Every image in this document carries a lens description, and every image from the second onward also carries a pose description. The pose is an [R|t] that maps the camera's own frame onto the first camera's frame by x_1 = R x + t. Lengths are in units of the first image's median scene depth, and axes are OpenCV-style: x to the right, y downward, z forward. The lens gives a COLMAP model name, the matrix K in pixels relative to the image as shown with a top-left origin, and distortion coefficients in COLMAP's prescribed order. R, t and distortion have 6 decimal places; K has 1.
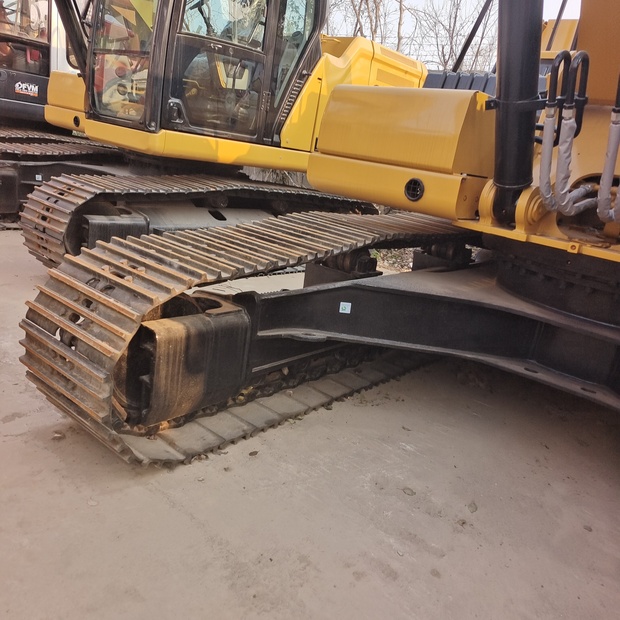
lens RADIAL K [[556.3, 0, 316.4], [0, 556.3, 308.8], [0, 0, 1]] dist [0.032519, -0.000368]
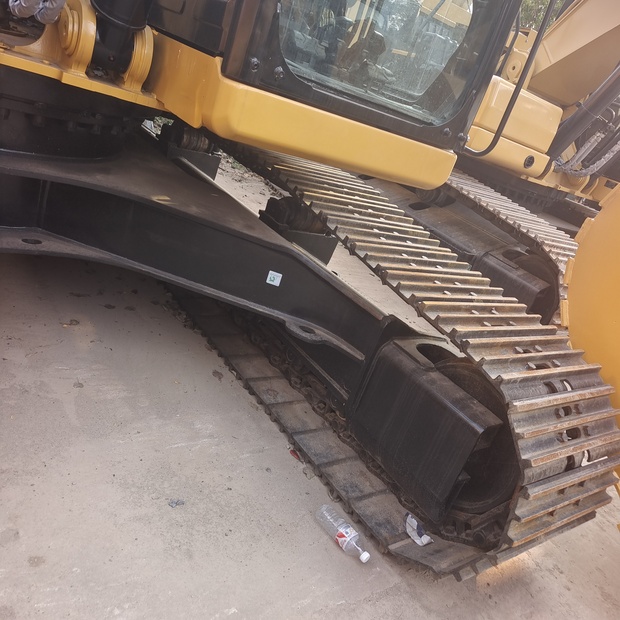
lens RADIAL K [[556.3, 0, 316.4], [0, 556.3, 308.8], [0, 0, 1]] dist [0.032519, -0.000368]
pose [[0.273035, -0.411497, 0.869552, -0.200452], [-0.008096, 0.902882, 0.429812, -0.157155], [-0.961970, -0.124394, 0.243187, 0.502729]]
